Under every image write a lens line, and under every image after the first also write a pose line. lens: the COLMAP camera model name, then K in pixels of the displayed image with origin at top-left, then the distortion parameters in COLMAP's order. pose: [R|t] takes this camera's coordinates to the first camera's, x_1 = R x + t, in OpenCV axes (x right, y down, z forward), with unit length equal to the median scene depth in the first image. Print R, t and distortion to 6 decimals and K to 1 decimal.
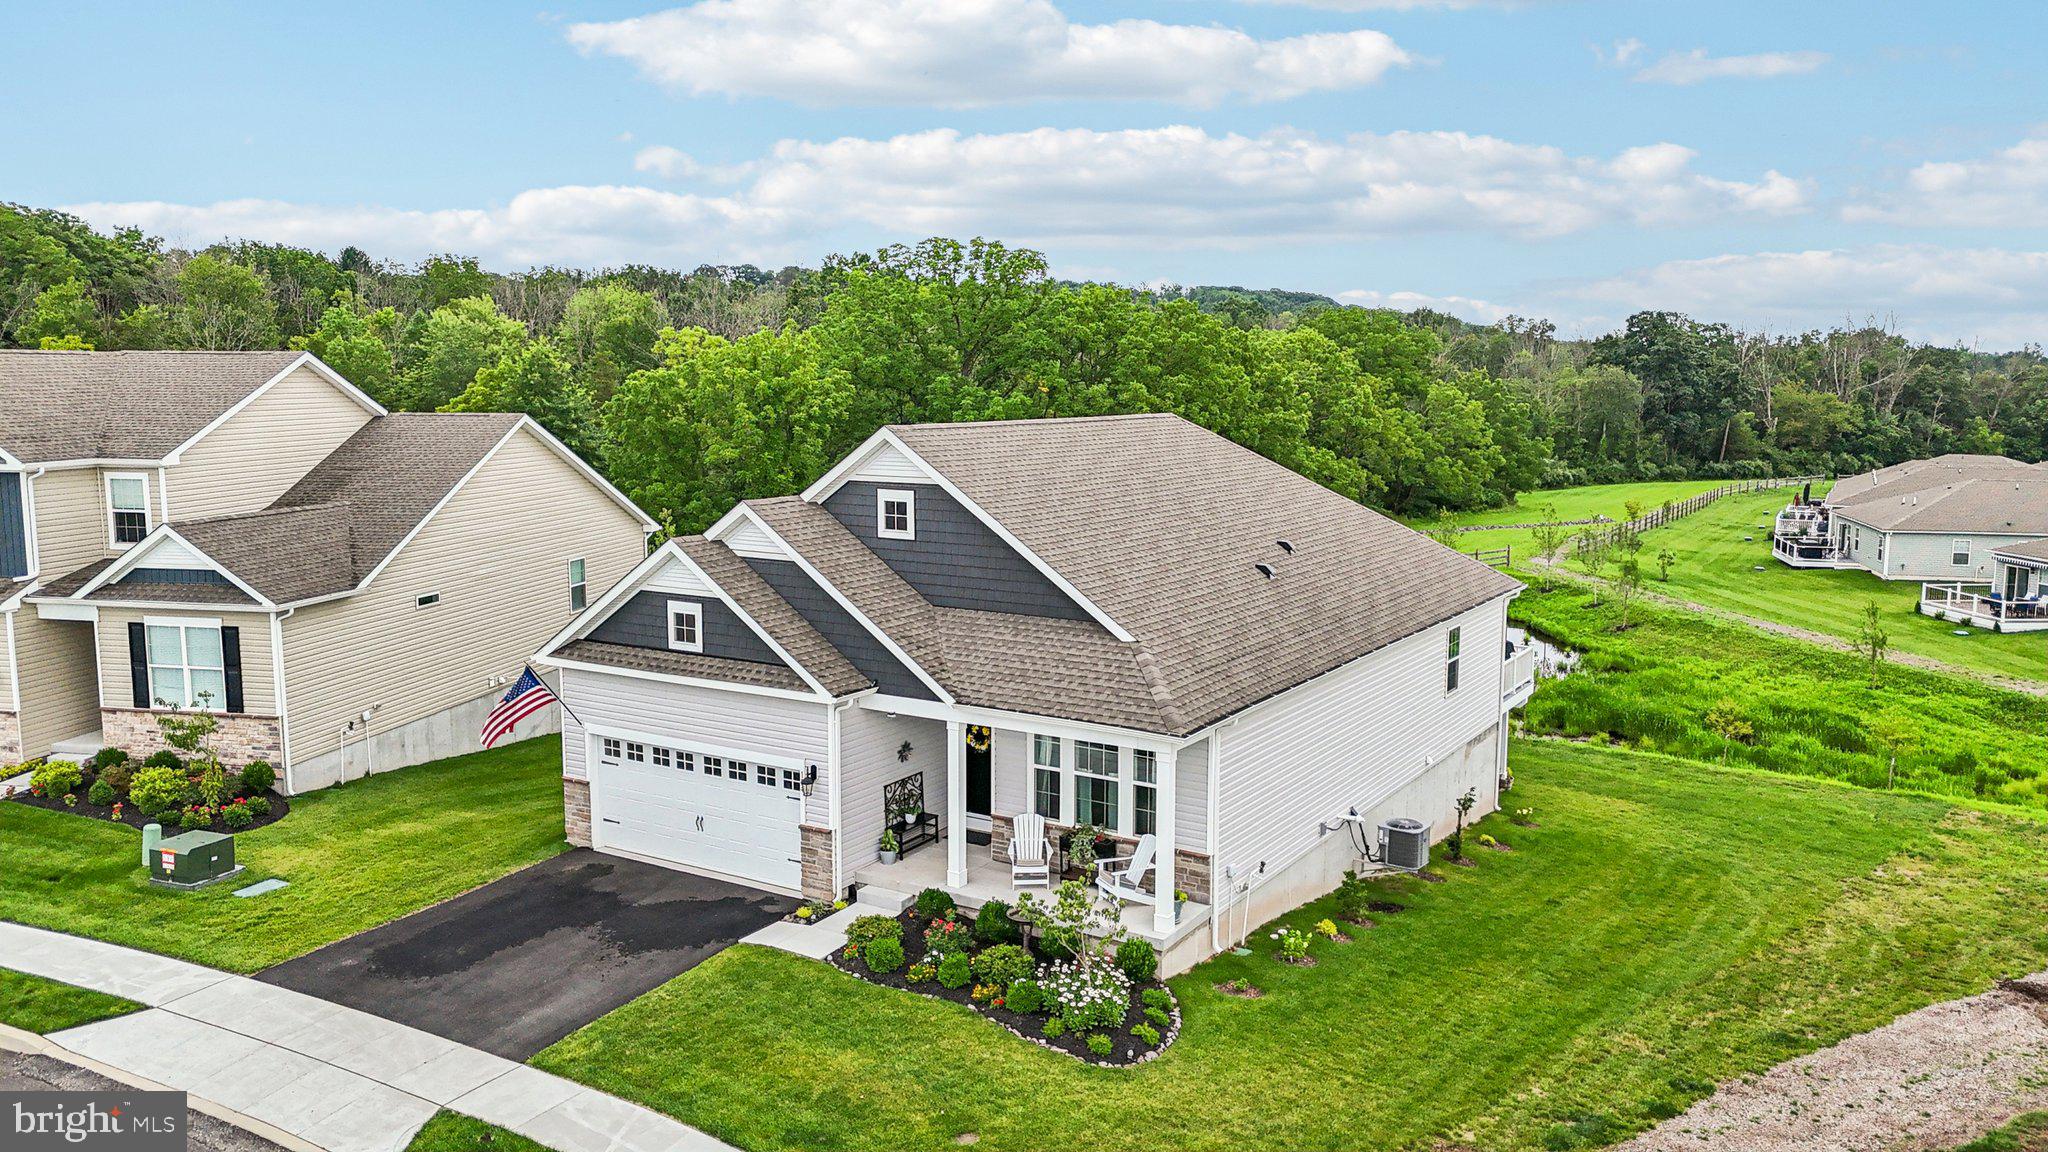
lens RADIAL K [[1503.9, 0, 1031.3], [0, 1503.9, 572.0], [0, 0, 1]] dist [0.073451, -0.060380]
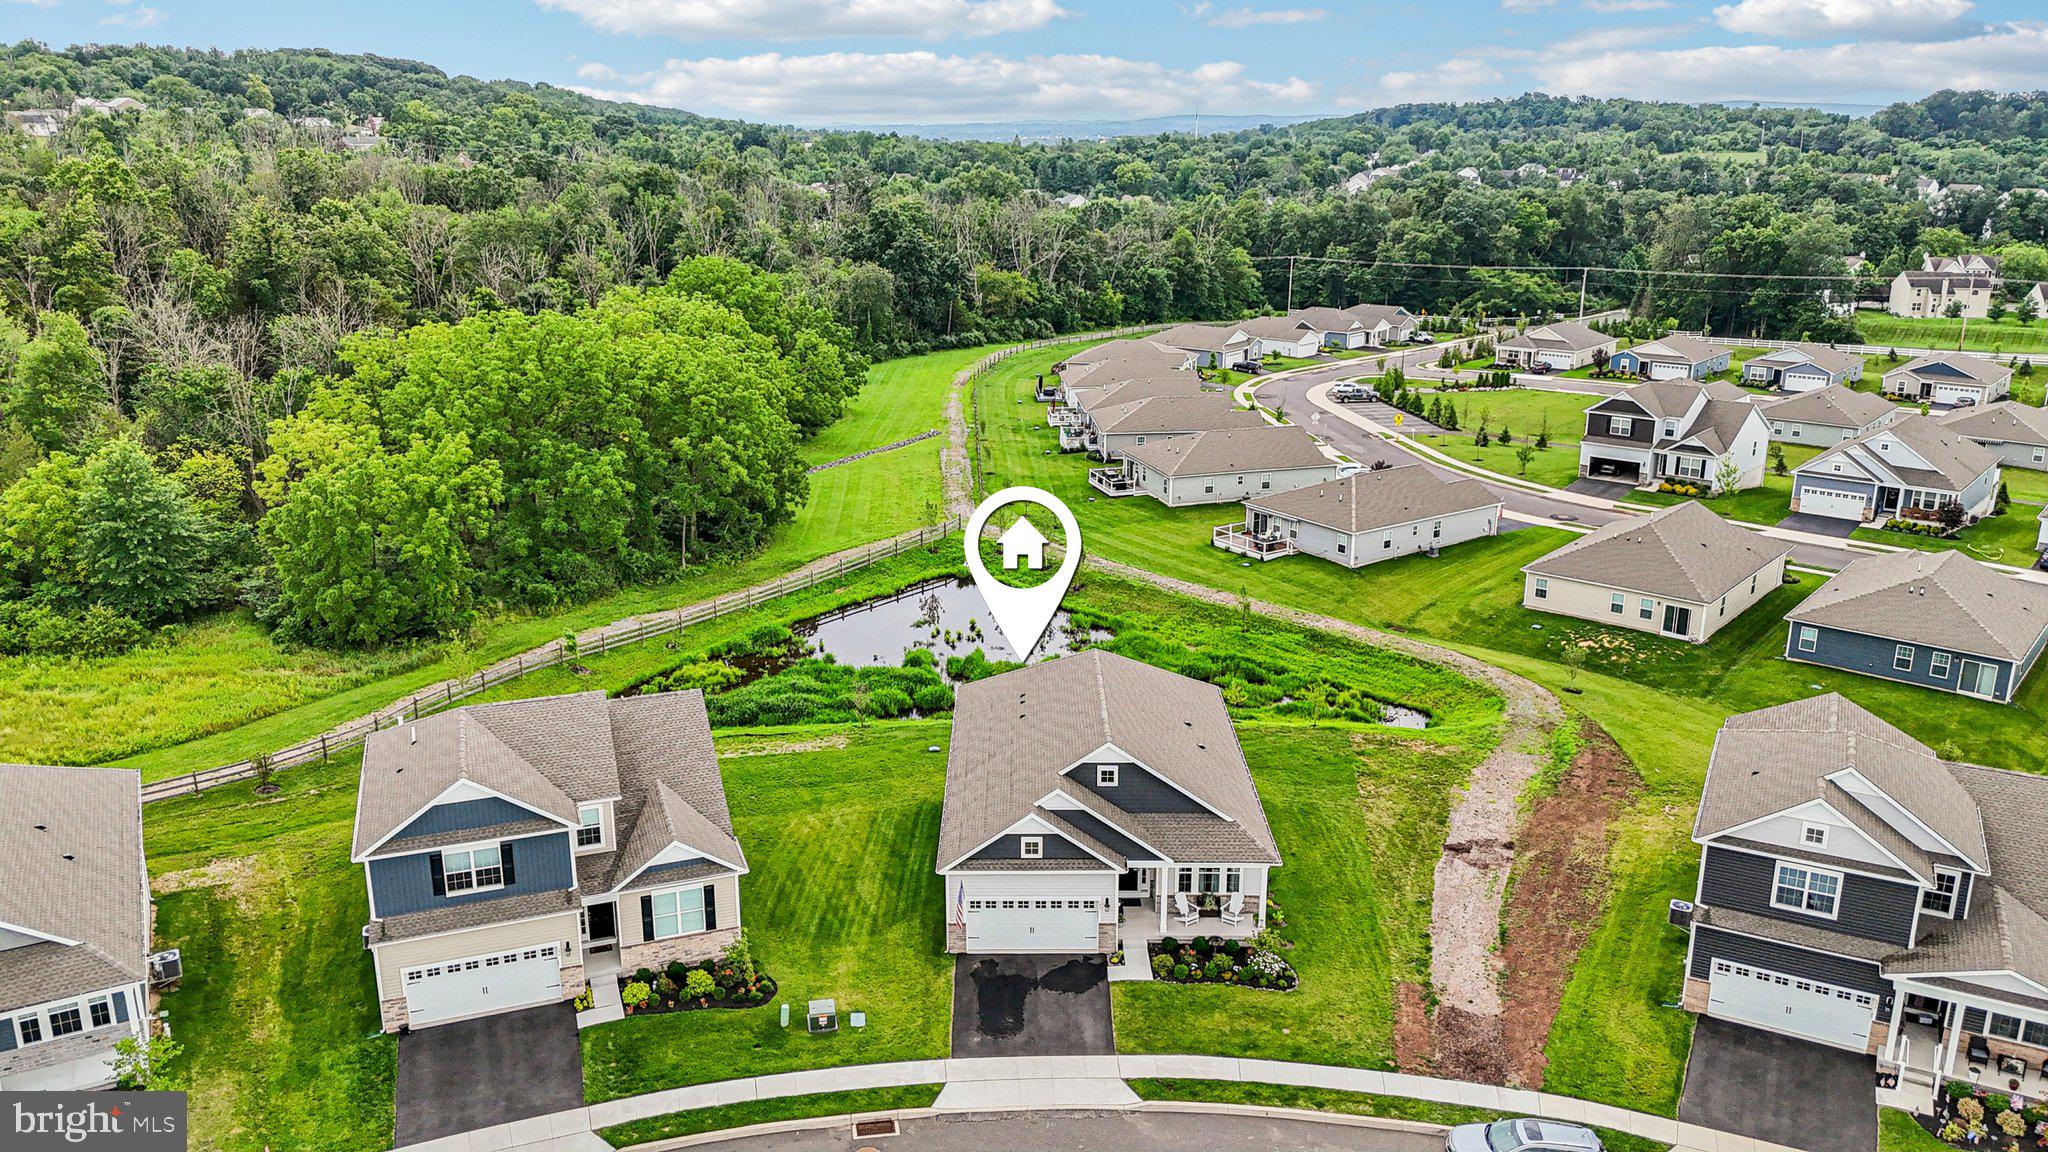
lens RADIAL K [[1503.9, 0, 1031.3], [0, 1503.9, 572.0], [0, 0, 1]] dist [0.073451, -0.060380]
pose [[0.842414, -0.150334, 0.517435, -1.260947], [0.068605, 0.982401, 0.173731, -0.711336], [-0.534446, -0.110855, 0.837901, -0.746245]]
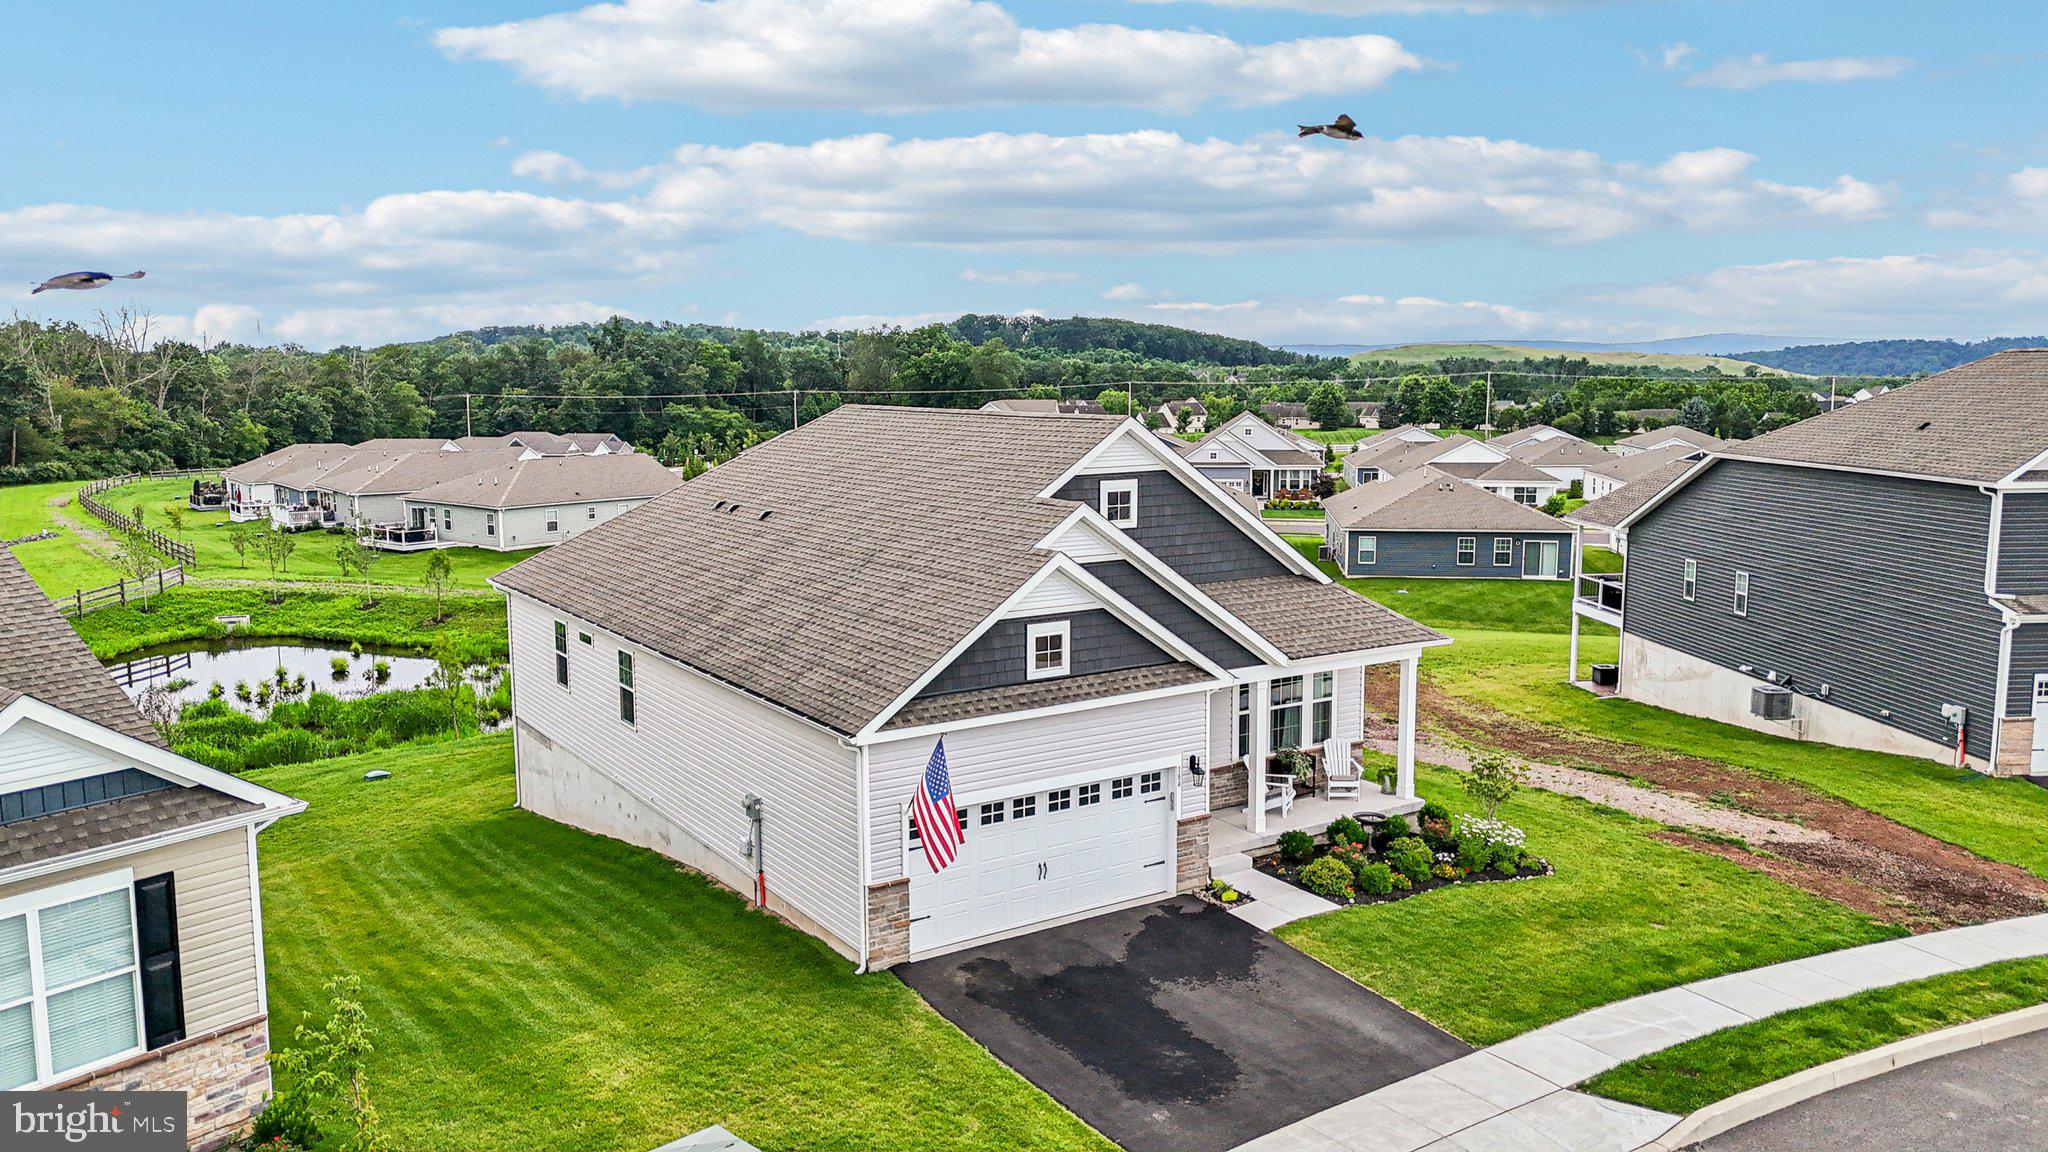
lens RADIAL K [[1503.9, 0, 1031.3], [0, 1503.9, 572.0], [0, 0, 1]] dist [0.073451, -0.060380]
pose [[0.411075, -0.124352, 0.903080, -1.002225], [0.121738, 0.989267, 0.080806, -0.079459], [-0.903436, 0.076722, 0.421801, 0.623189]]
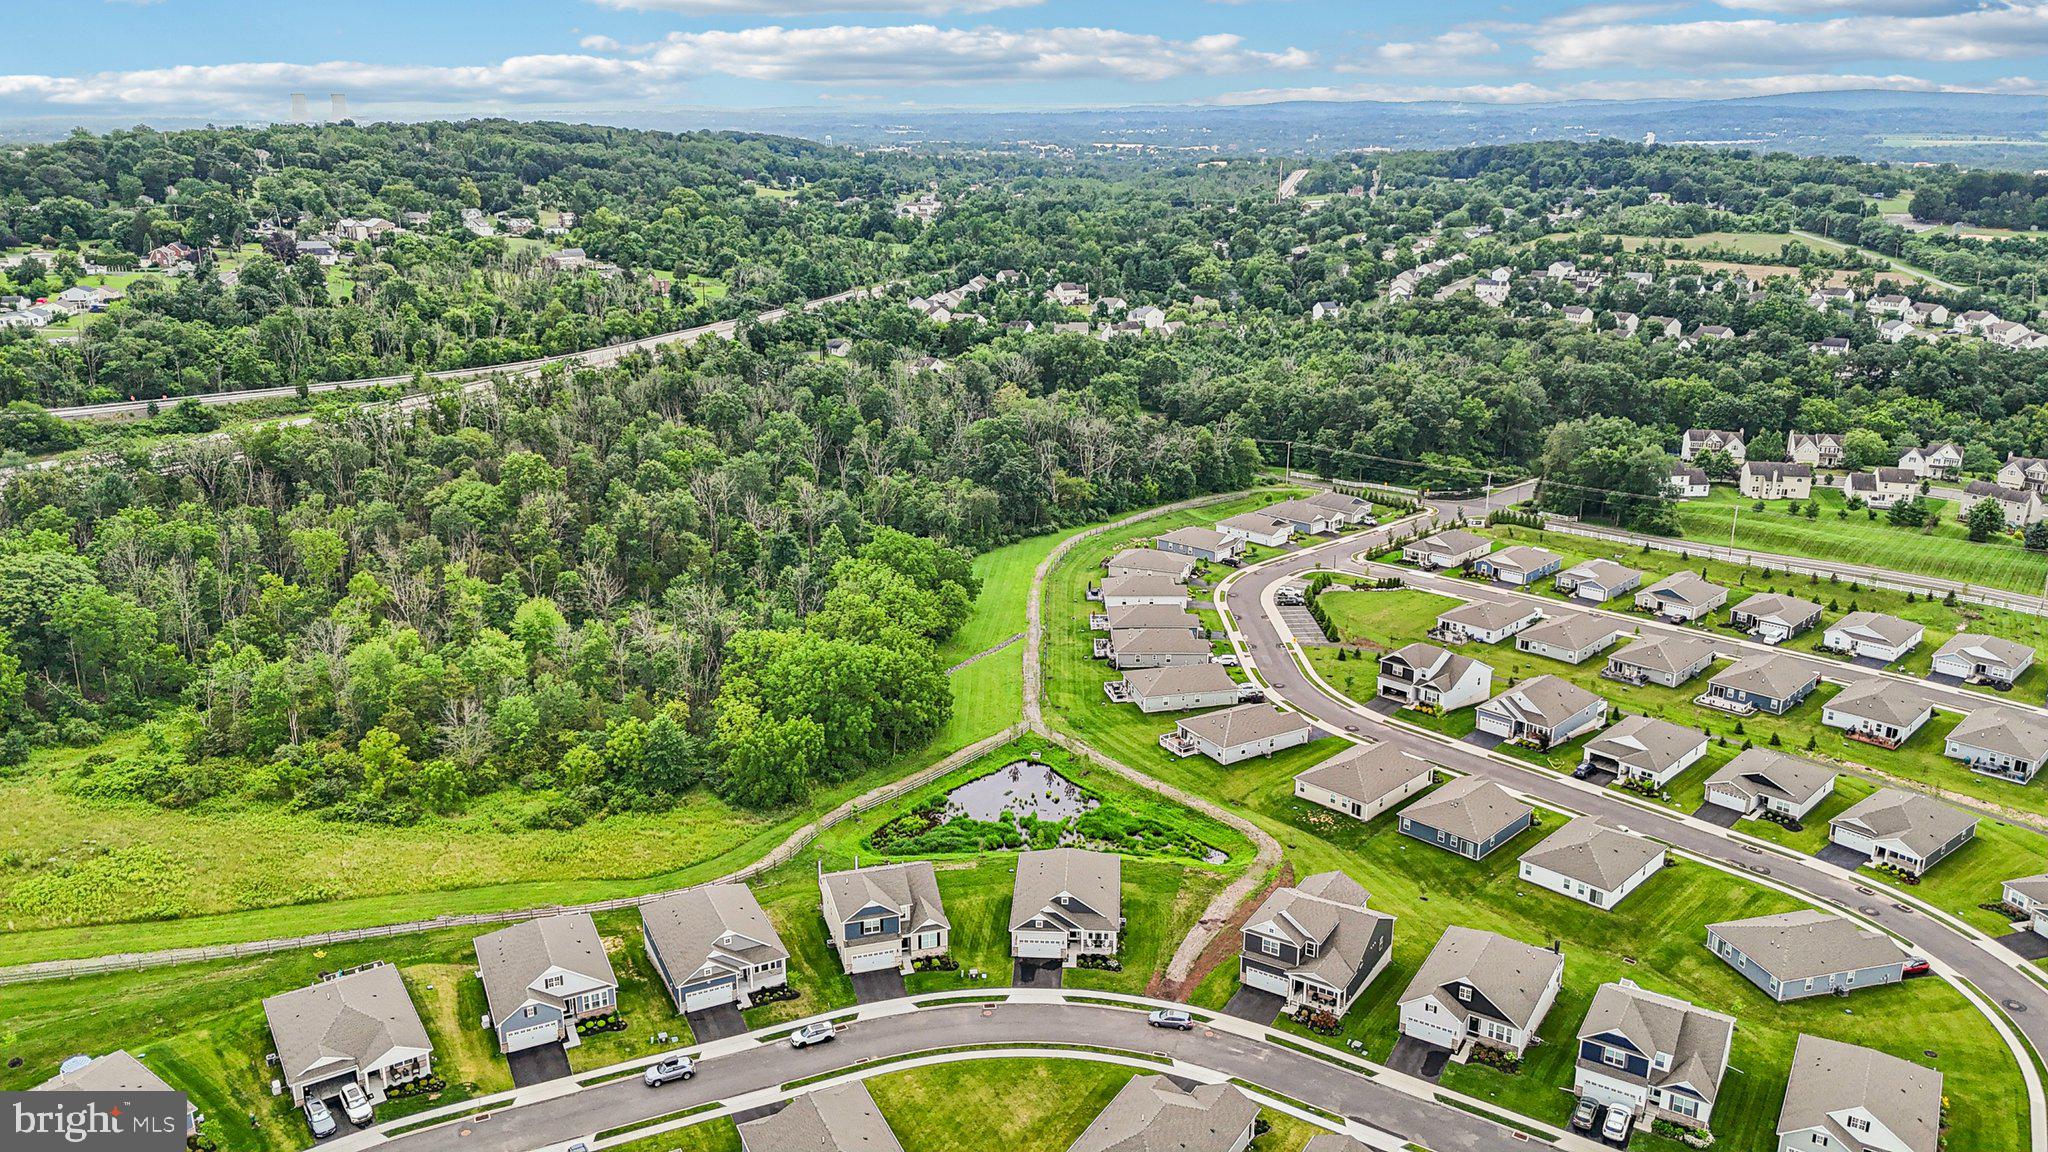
lens RADIAL K [[1489.3, 0, 1053.9], [0, 1489.3, 580.9], [0, 0, 1]] dist [0.109621, -0.144864]
pose [[0.869854, -0.137011, 0.473901, -3.098084], [0.052928, 0.981032, 0.186478, -2.682133], [-0.490462, -0.137126, 0.860607, -4.537126]]
